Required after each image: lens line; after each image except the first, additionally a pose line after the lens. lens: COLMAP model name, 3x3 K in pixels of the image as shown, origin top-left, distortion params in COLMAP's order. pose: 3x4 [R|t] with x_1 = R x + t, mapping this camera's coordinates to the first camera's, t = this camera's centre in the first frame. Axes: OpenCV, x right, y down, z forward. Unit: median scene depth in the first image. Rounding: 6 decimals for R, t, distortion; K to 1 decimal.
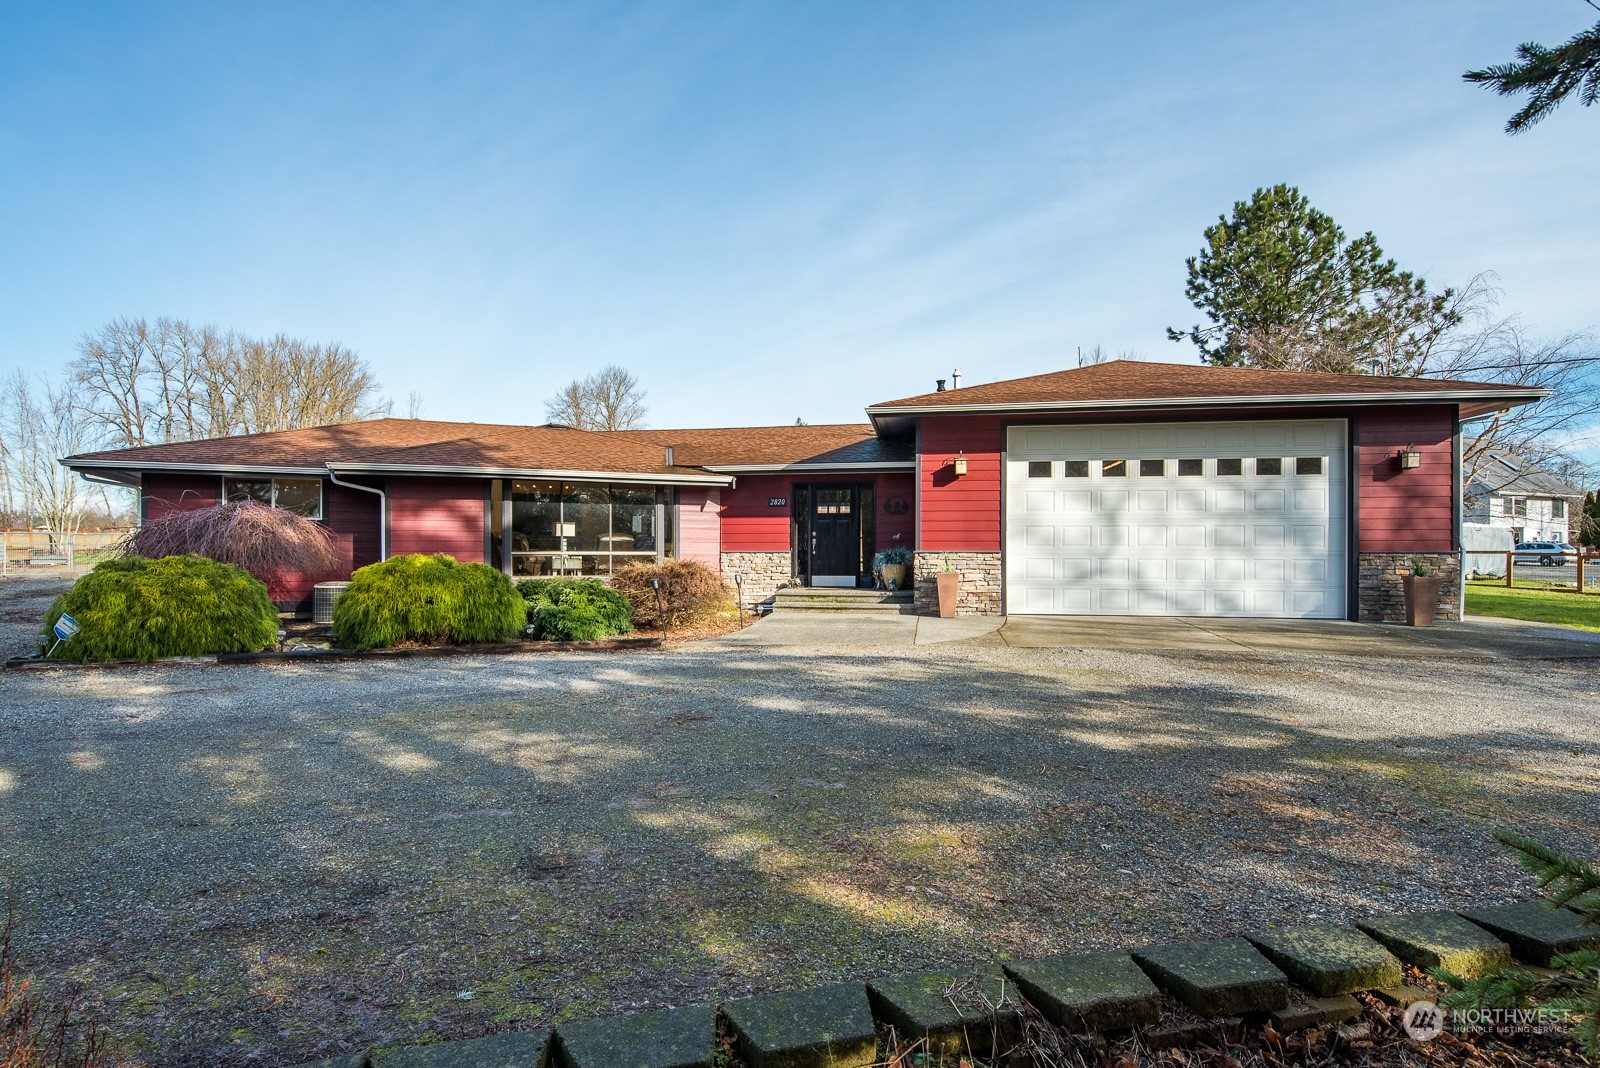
lens RADIAL K [[802.5, 0, 790.9], [0, 802.5, 545.3], [0, 0, 1]] dist [0.003631, -0.007719]
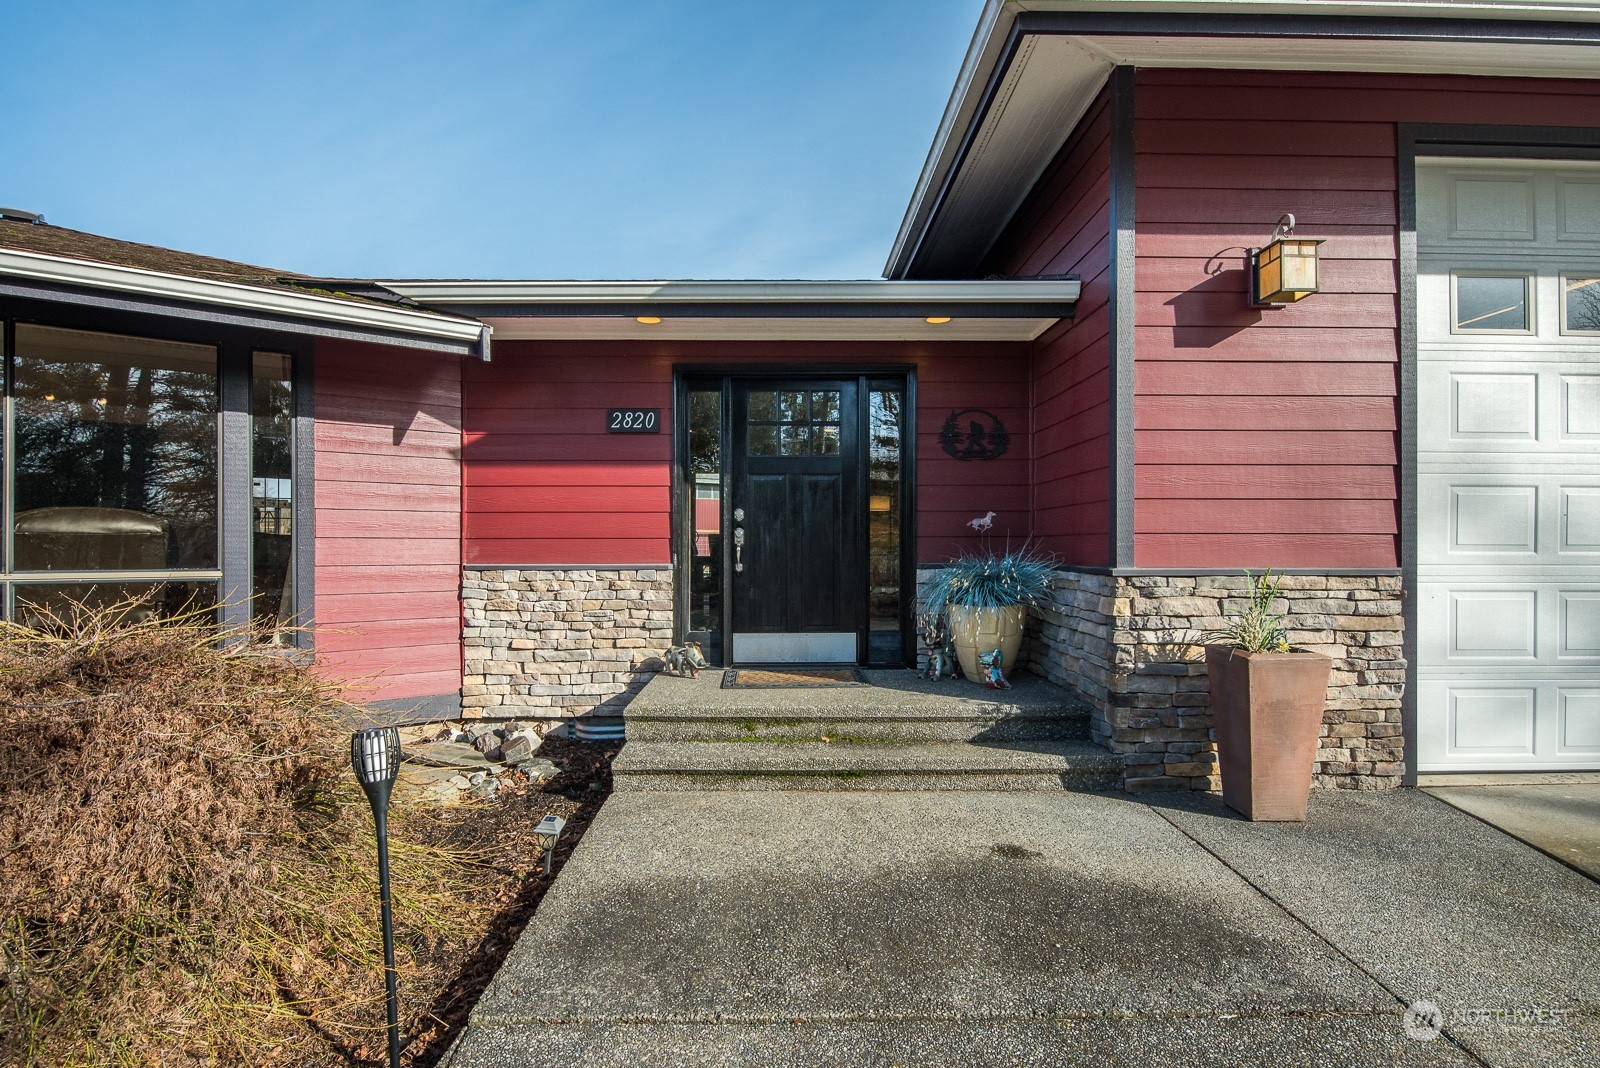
lens RADIAL K [[802.5, 0, 790.9], [0, 802.5, 545.3], [0, 0, 1]] dist [0.003631, -0.007719]
pose [[0.985812, -0.000933, 0.167853, -0.008062], [0.000341, 0.999994, 0.003556, -0.002065], [-0.167855, -0.003448, 0.985806, 0.680706]]
